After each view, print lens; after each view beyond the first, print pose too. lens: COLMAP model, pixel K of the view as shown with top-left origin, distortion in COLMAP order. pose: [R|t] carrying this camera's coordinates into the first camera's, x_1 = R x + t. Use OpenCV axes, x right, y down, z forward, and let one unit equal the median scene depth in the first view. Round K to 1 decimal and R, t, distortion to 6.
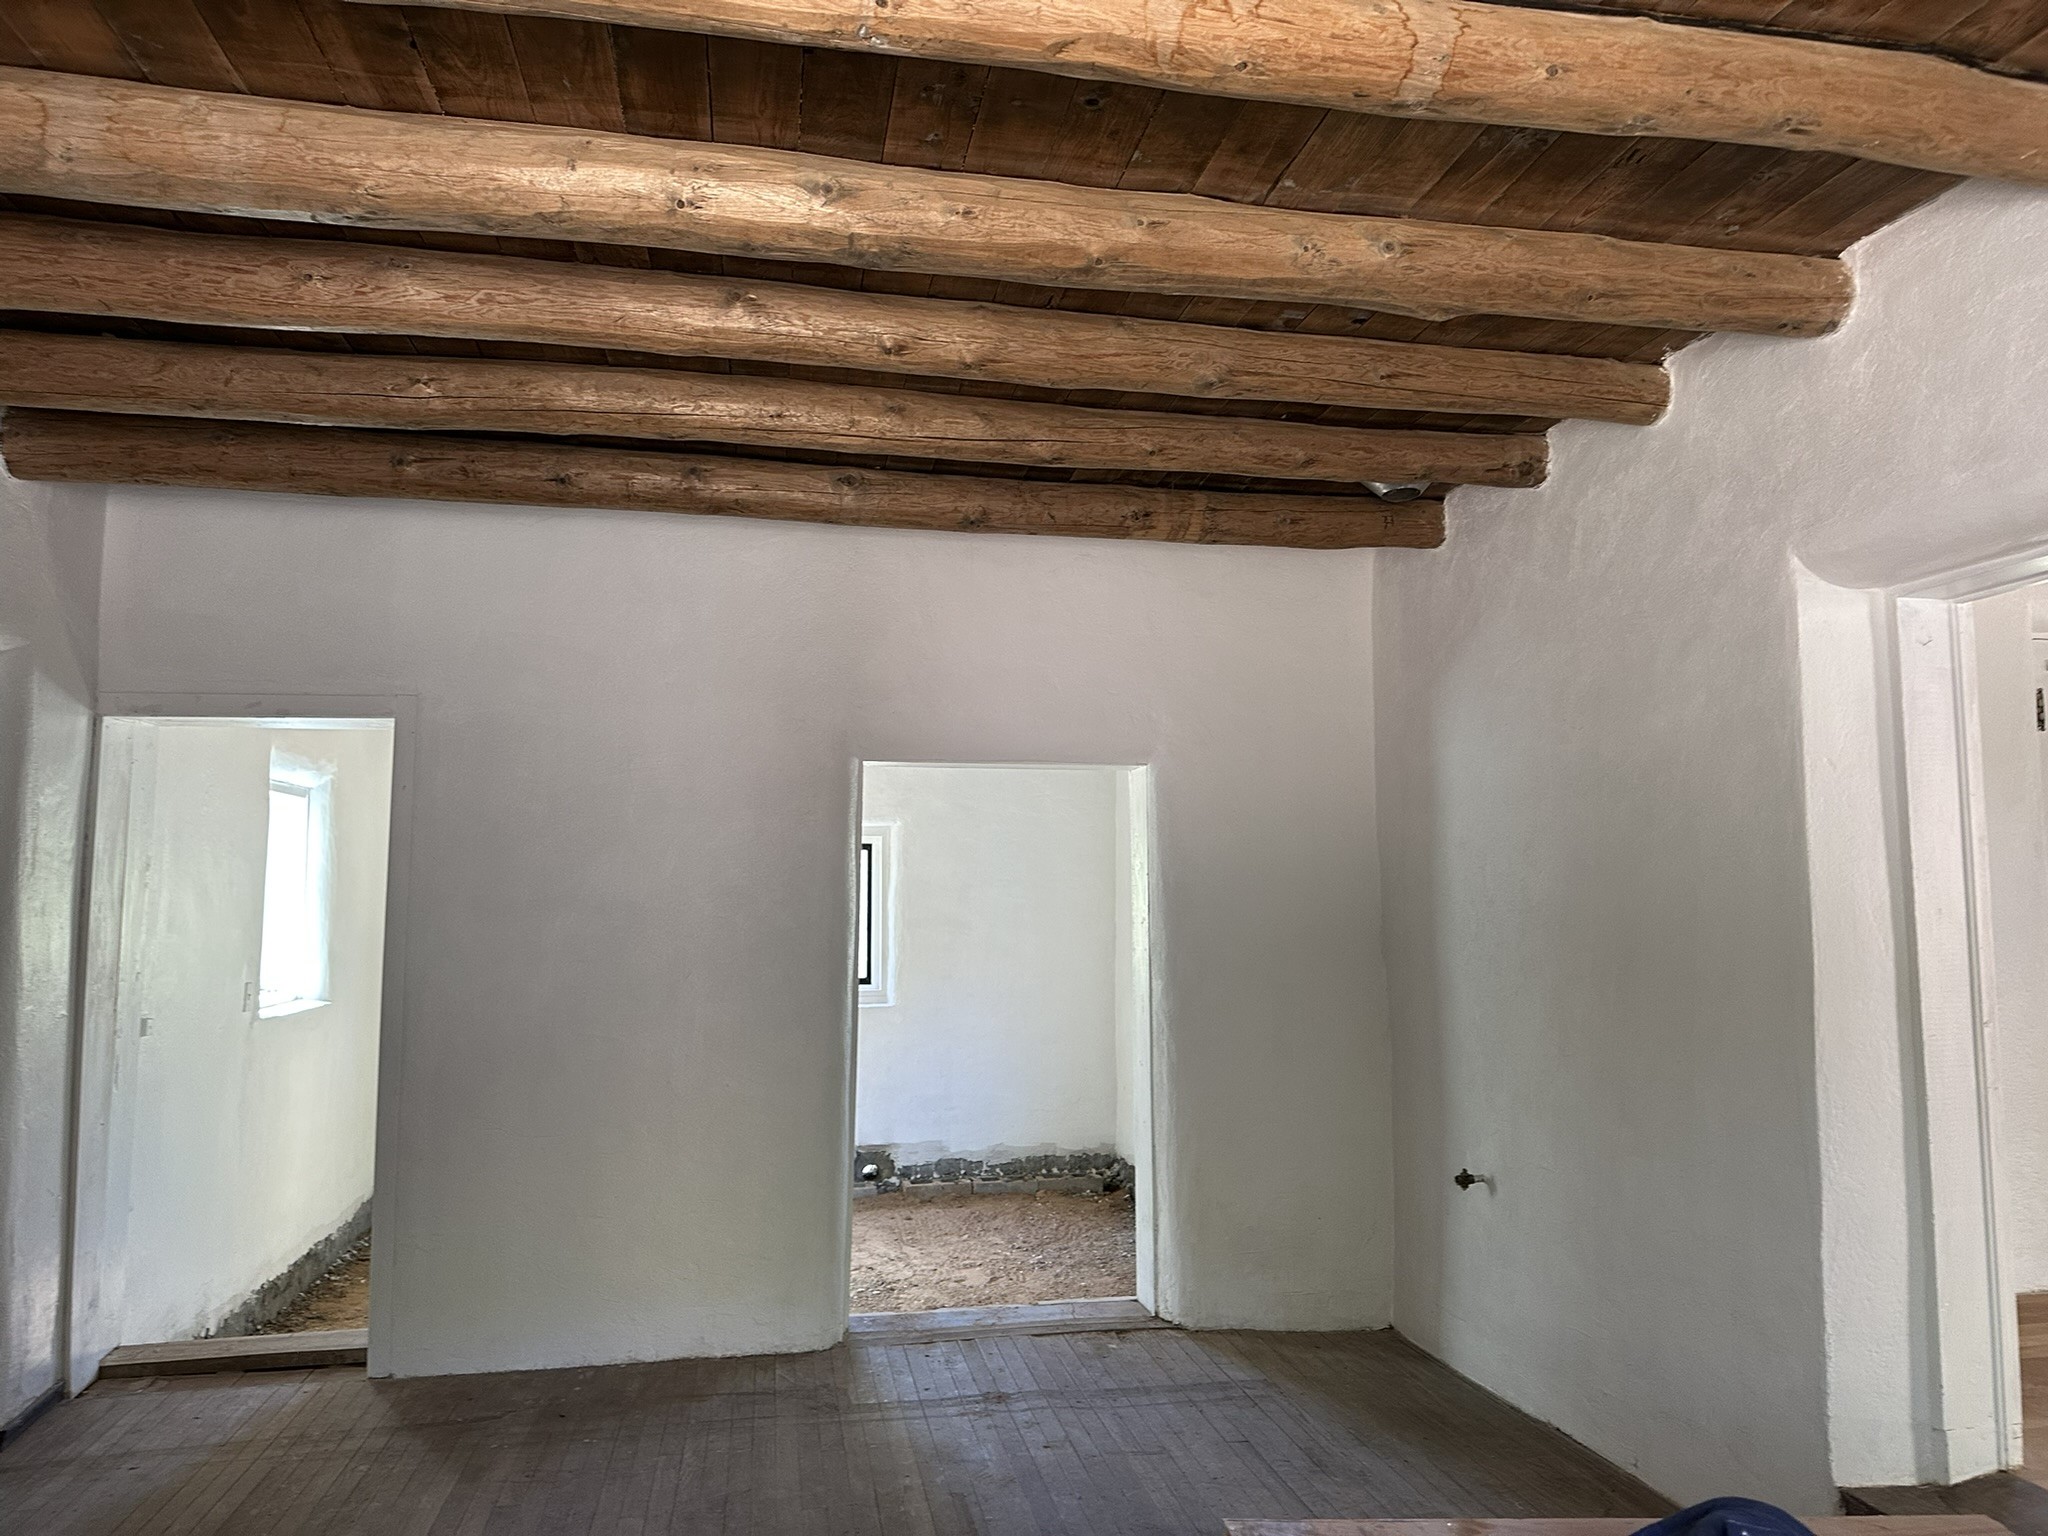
lens RADIAL K [[1440.2, 0, 1026.2], [0, 1440.2, 760.6], [0, 0, 1]] dist [0.007139, -0.004367]
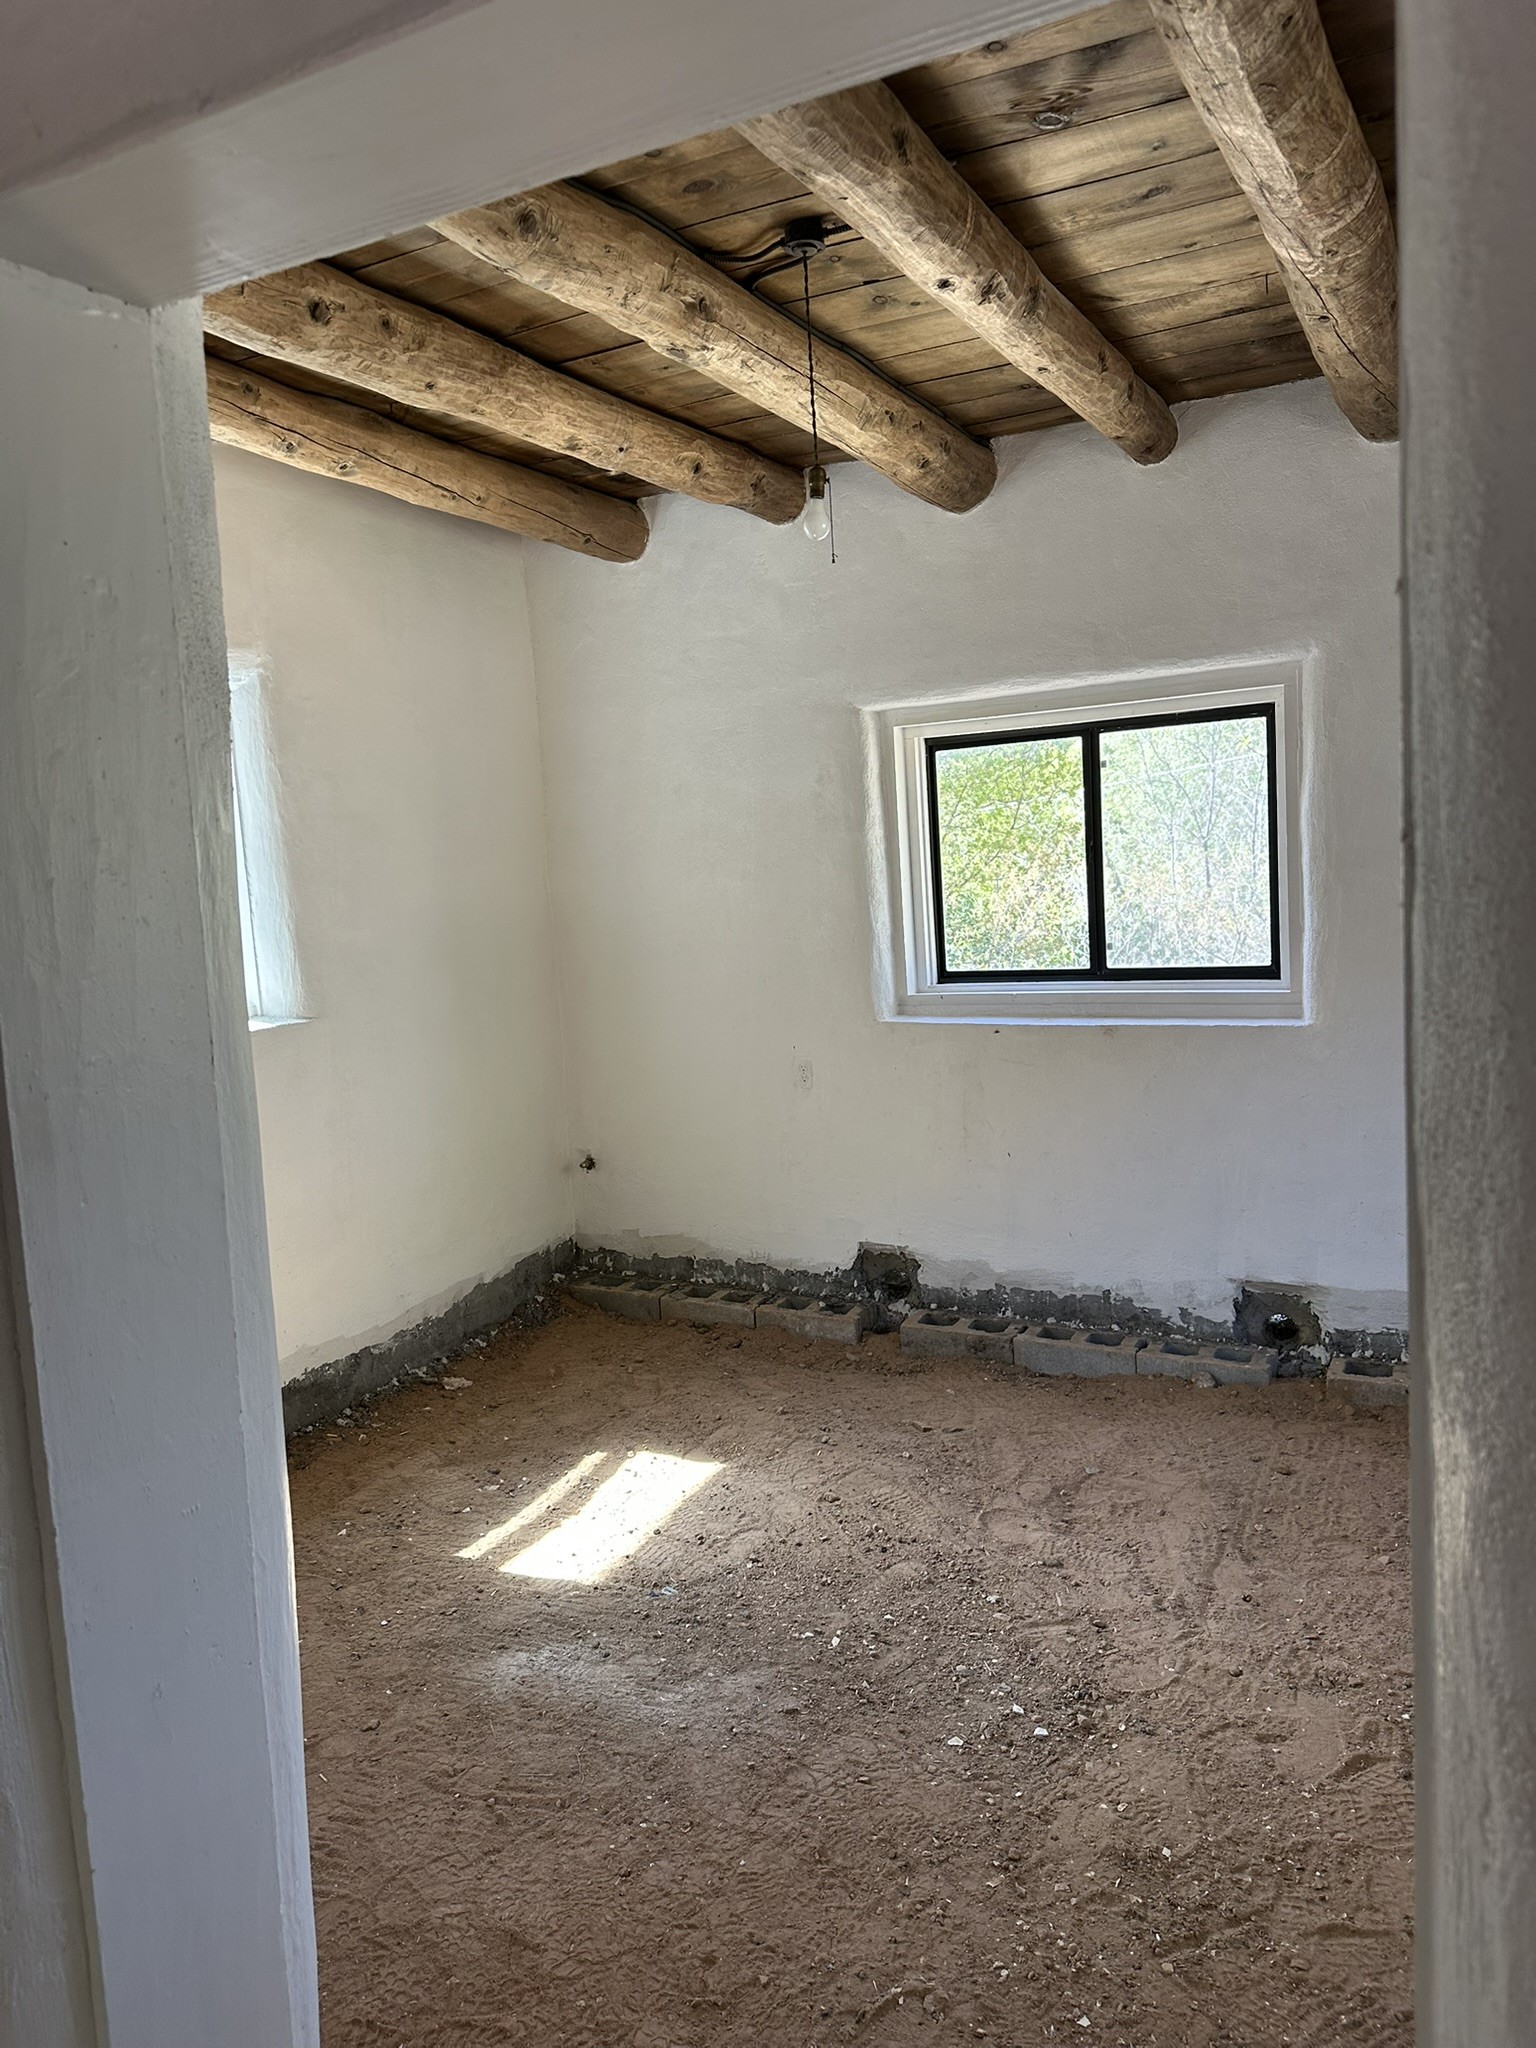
lens RADIAL K [[1440.2, 0, 768.0], [0, 1440.2, 1024.0], [0, 0, 1]] dist [0.007139, -0.004367]
pose [[0.777616, 0.038410, -0.627565, 0.075359], [0.109852, 0.974480, 0.195761, 0.050753], [0.619068, -0.221166, 0.753552, 0.504738]]
